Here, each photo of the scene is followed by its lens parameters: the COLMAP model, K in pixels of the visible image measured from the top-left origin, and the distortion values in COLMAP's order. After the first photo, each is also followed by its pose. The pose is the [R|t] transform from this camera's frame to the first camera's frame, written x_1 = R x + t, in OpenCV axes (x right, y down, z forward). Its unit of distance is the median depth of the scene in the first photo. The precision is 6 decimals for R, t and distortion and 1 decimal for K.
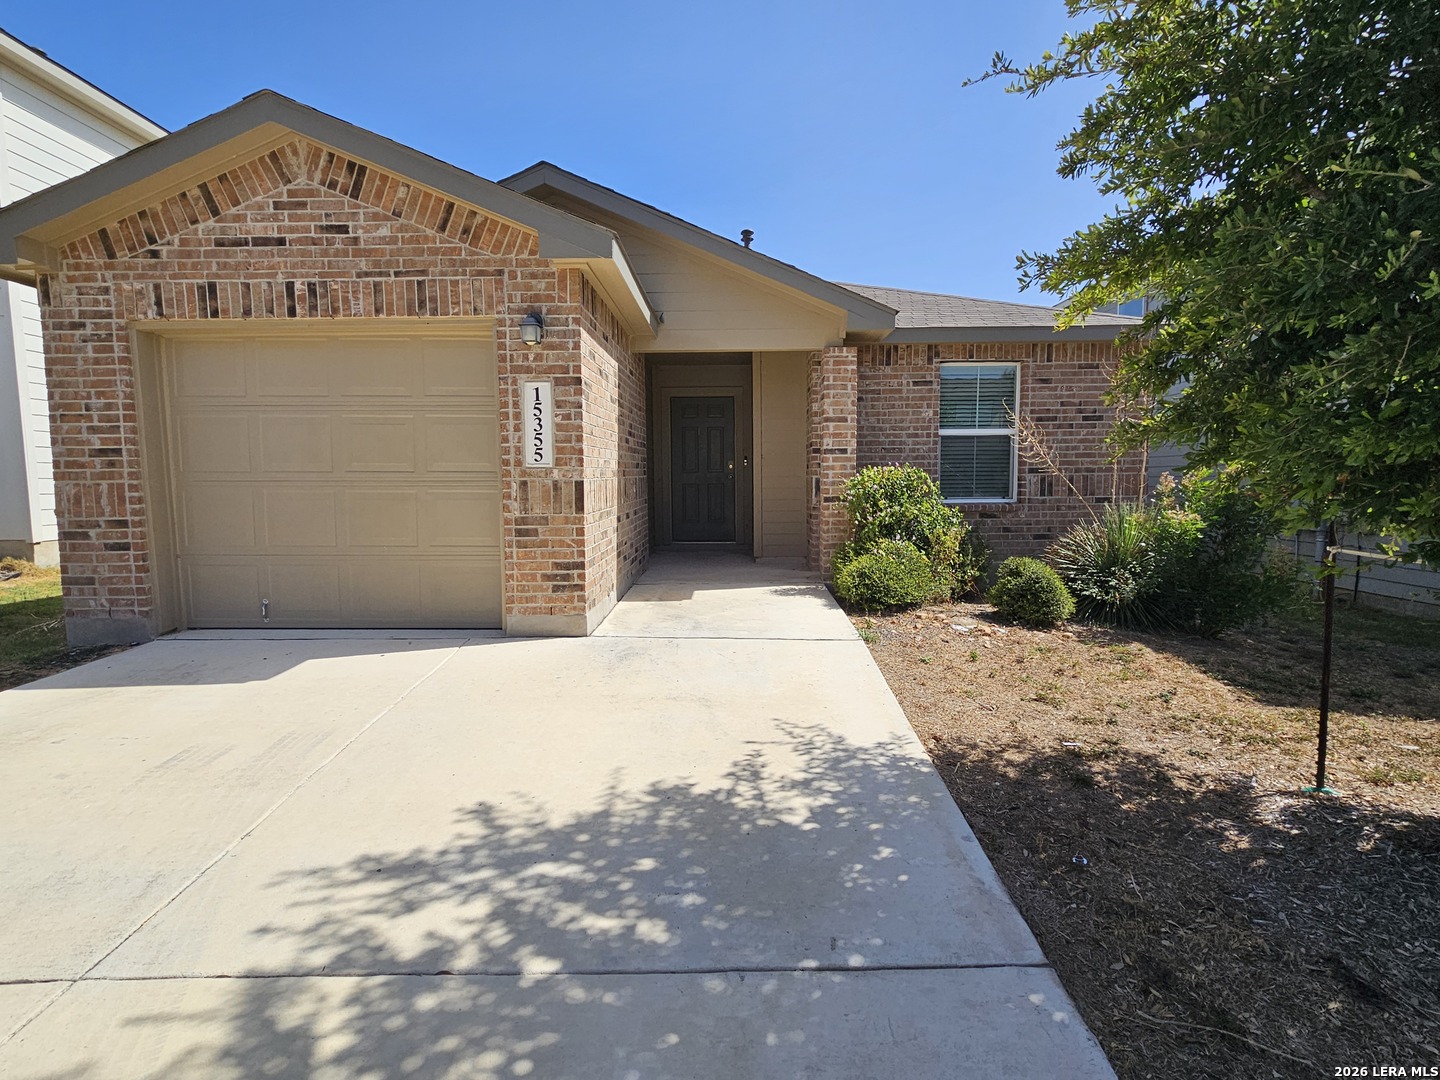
lens RADIAL K [[651.5, 0, 720.0], [0, 651.5, 540.0], [0, 0, 1]] dist [-0.003475, 0.000072]
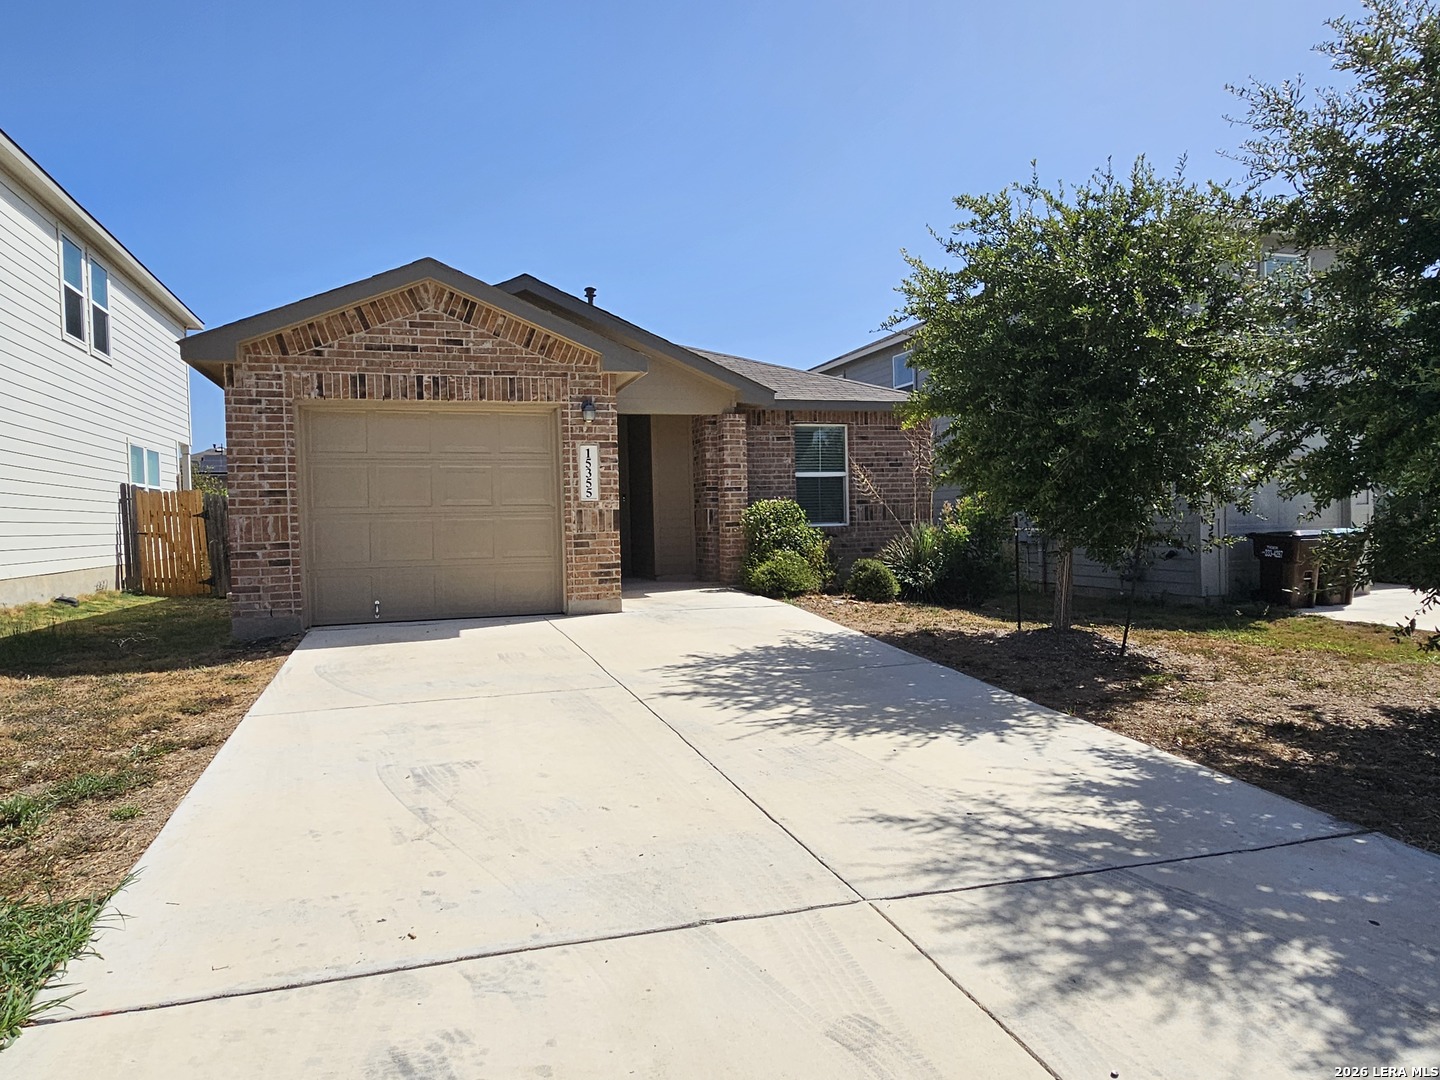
lens RADIAL K [[651.5, 0, 720.0], [0, 651.5, 540.0], [0, 0, 1]] dist [-0.003475, 0.000072]
pose [[0.961709, -0.027987, 0.272638, -0.414142], [0.043694, 0.997706, -0.051710, 0.072284], [-0.270566, 0.061643, 0.960726, -0.545339]]
